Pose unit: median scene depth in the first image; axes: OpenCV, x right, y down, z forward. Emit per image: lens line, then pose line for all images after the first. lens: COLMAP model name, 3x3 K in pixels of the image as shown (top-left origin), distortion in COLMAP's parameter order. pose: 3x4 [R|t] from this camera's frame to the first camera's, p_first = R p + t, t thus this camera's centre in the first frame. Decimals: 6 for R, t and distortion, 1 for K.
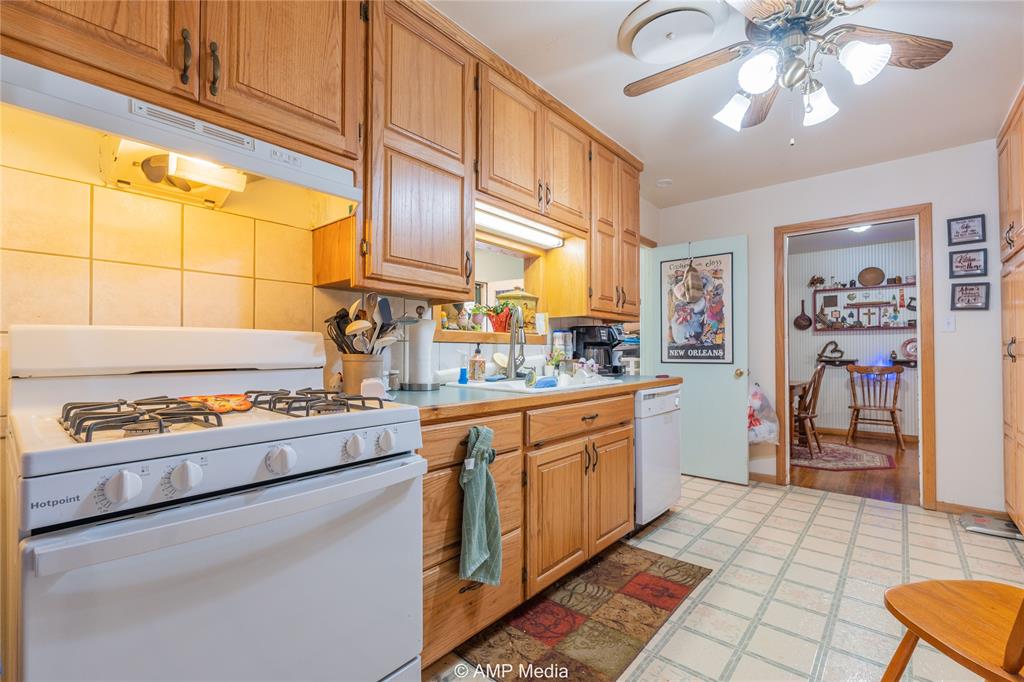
lens RADIAL K [[467.2, 0, 512.0], [0, 467.2, 341.0], [0, 0, 1]] dist [0.001154, 0.000028]
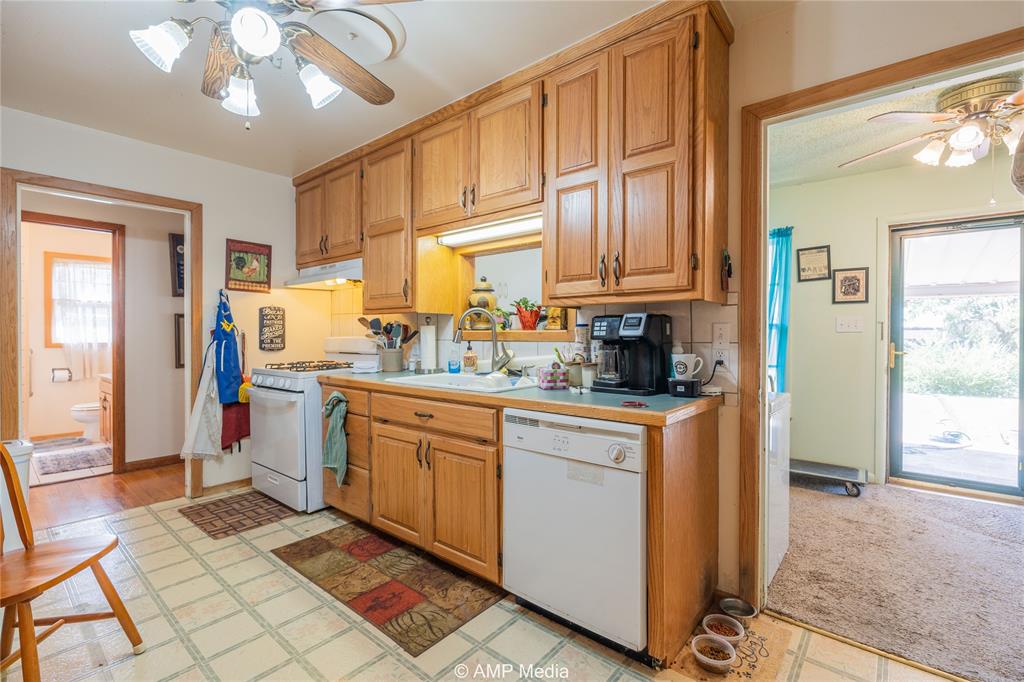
lens RADIAL K [[452.7, 0, 516.4], [0, 452.7, 332.4], [0, 0, 1]] dist [-0.000200, 0.000030]
pose [[0.004270, -0.000995, -0.999990, 1.199674], [0.024720, 0.999694, -0.000889, -0.015569], [0.999685, -0.024716, 0.004294, 1.228803]]
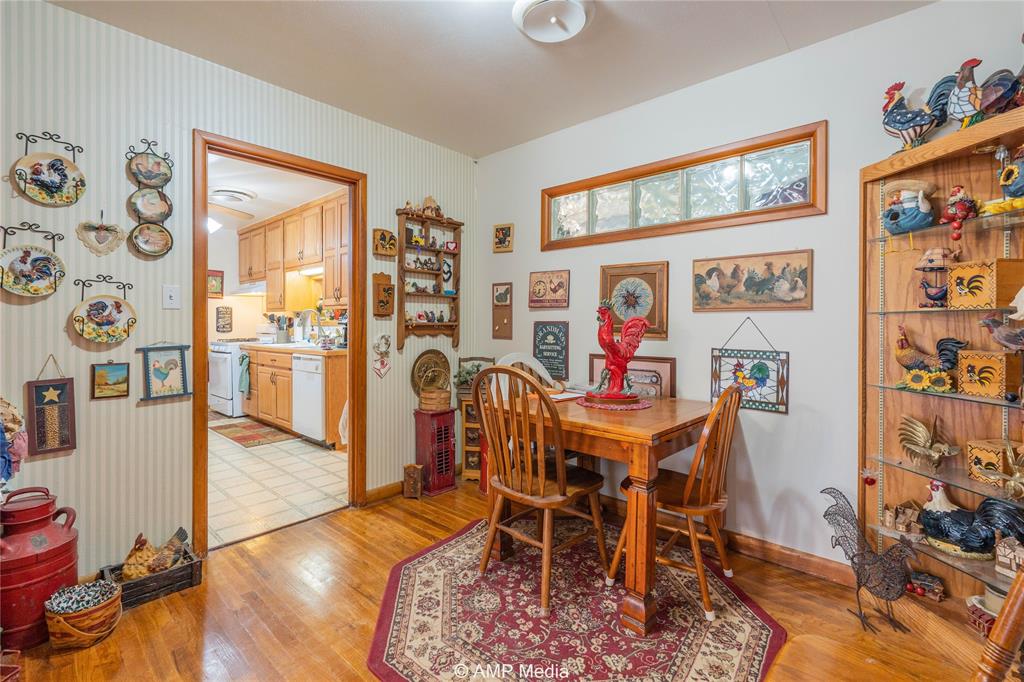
lens RADIAL K [[458.4, 0, 511.2], [0, 458.4, 325.0], [0, 0, 1]] dist [-0.000539, -0.000048]
pose [[-0.046351, 0.001976, -0.998923, 2.343114], [0.021705, 0.999764, 0.000970, 0.019164], [0.998689, -0.021637, -0.046383, 2.284886]]
